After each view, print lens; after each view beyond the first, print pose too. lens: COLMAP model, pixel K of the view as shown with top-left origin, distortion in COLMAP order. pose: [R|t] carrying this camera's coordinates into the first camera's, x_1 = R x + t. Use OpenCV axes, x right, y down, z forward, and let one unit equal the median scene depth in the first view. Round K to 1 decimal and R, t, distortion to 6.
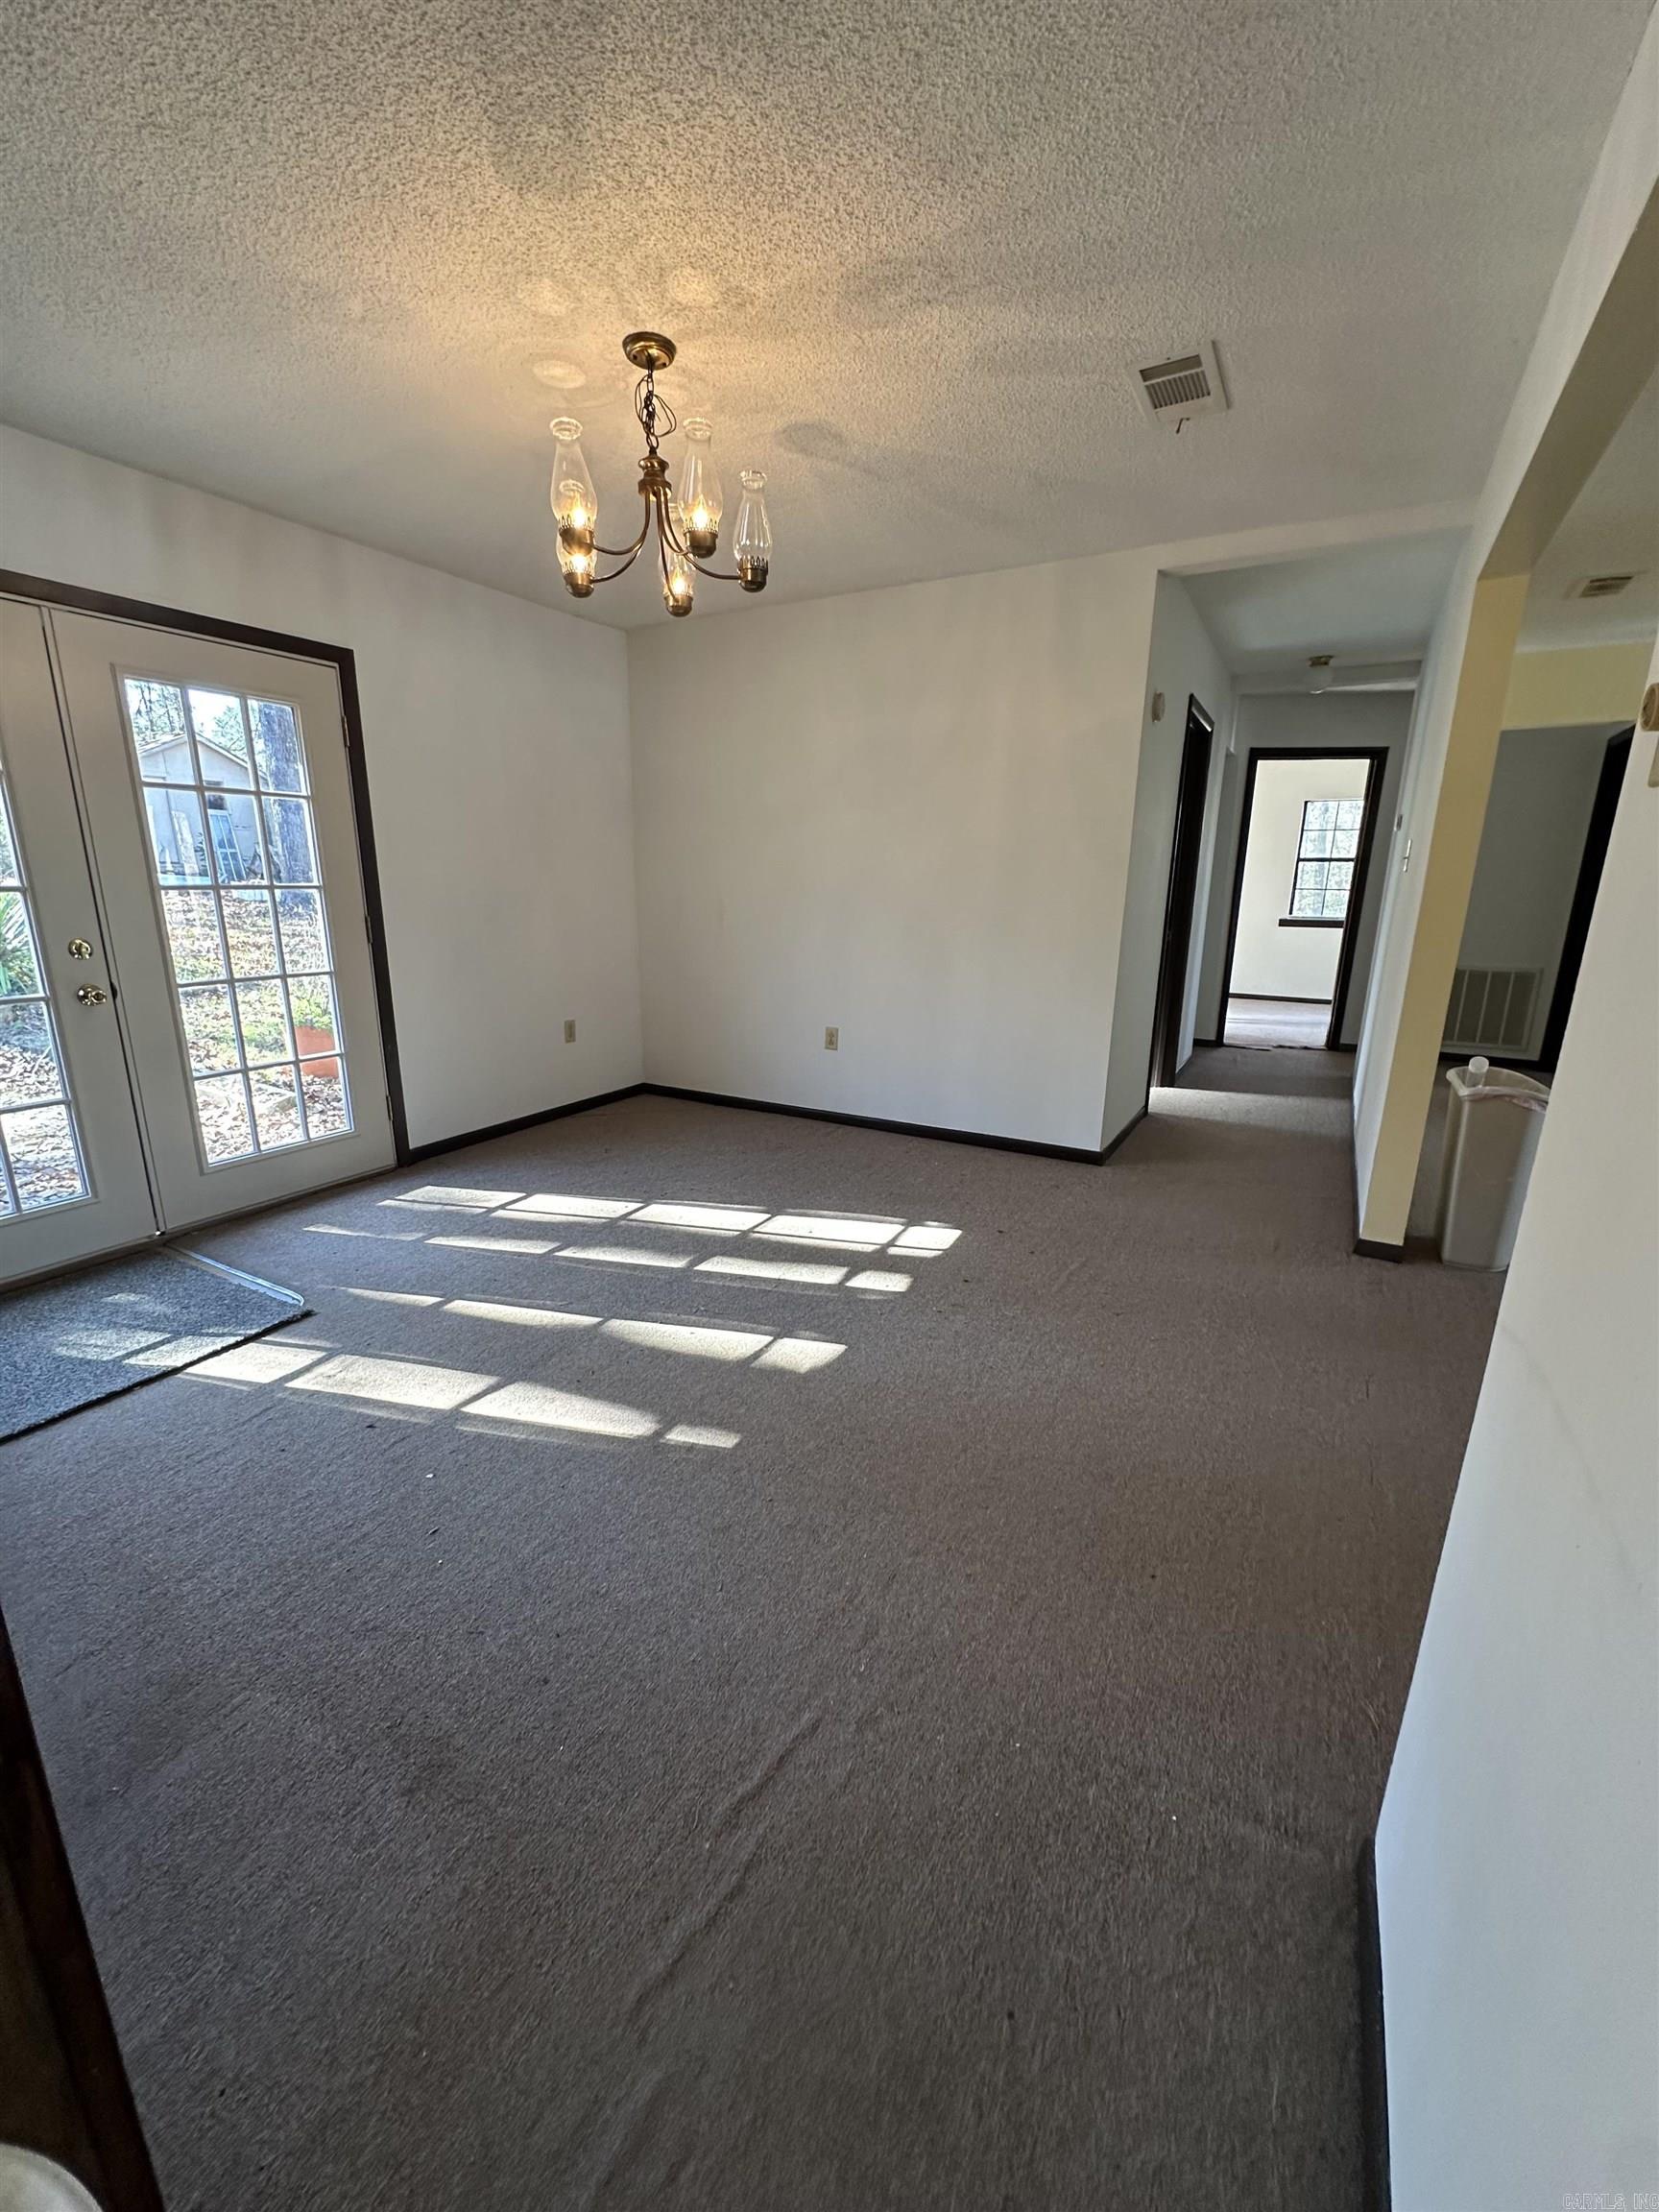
lens RADIAL K [[886.9, 0, 817.6], [0, 886.9, 1103.1], [0, 0, 1]] dist [0.000964, -0.000176]
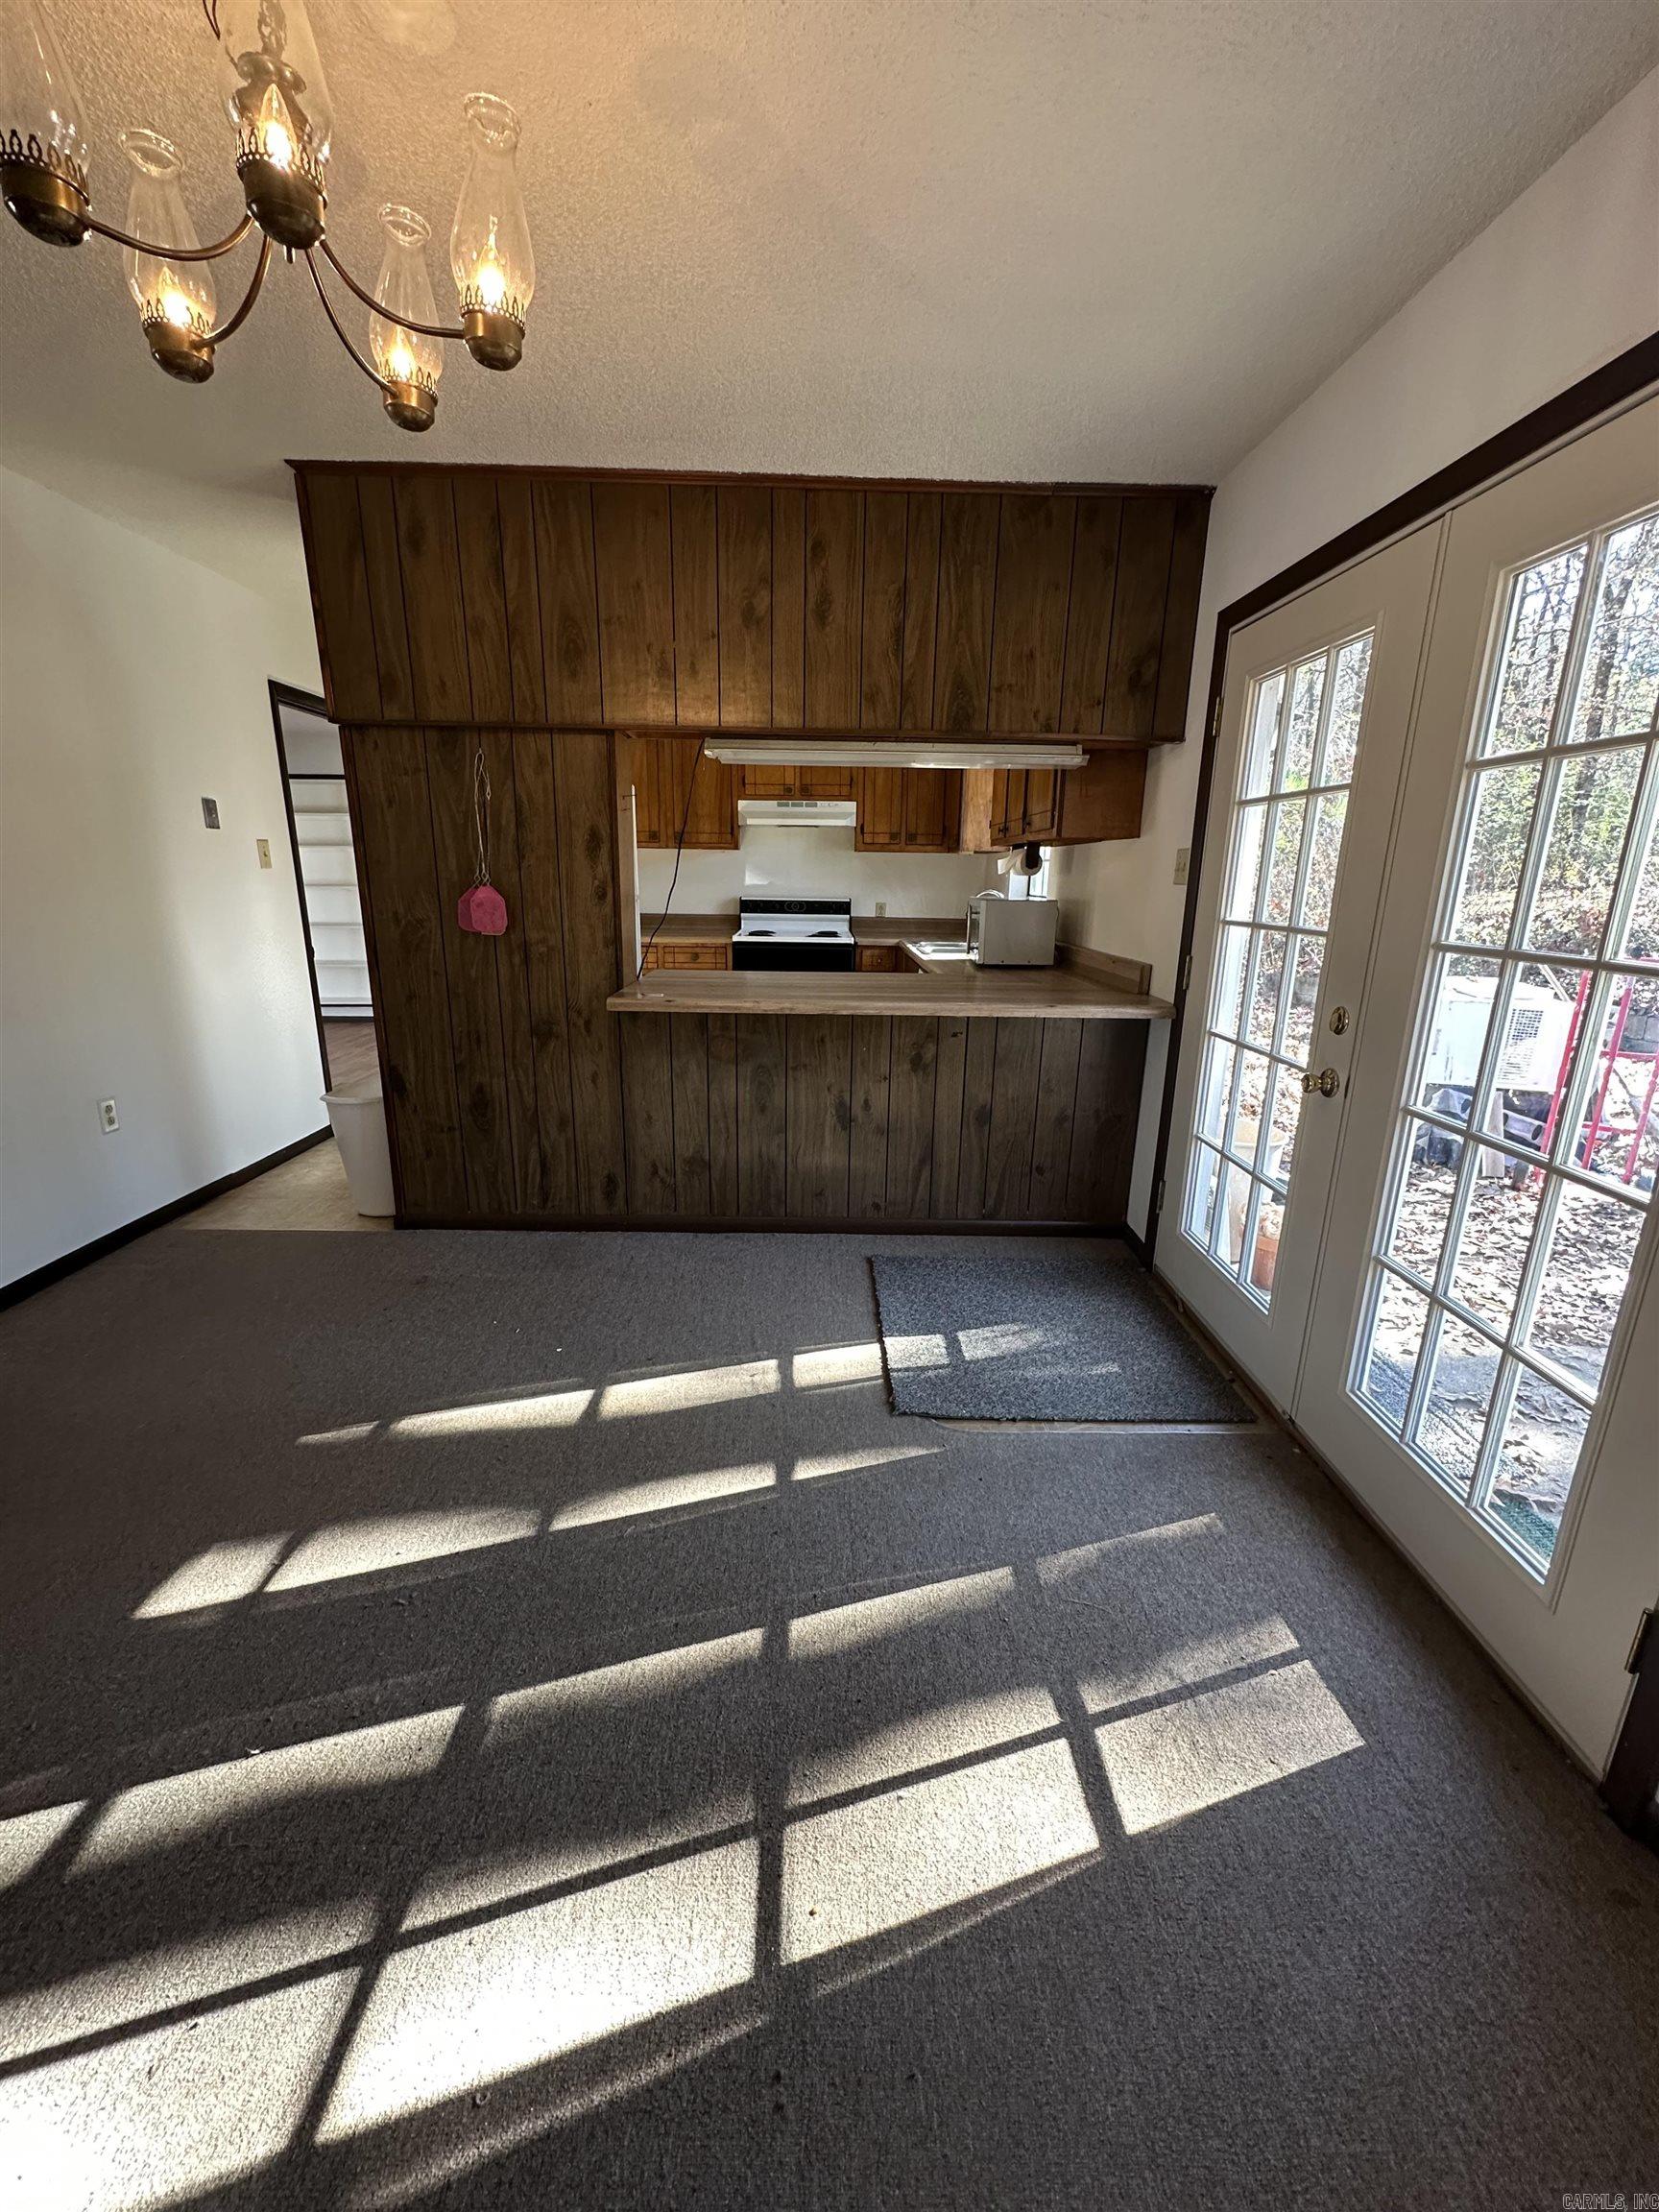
lens RADIAL K [[886.9, 0, 826.4], [0, 886.9, 1104.3], [0, 0, 1]] dist [0.000964, -0.000176]
pose [[-0.855243, 0.109561, -0.506514, -0.108109], [-0.150408, 0.882847, 0.444925, -0.400557], [0.495921, 0.456703, -0.738570, 1.462592]]
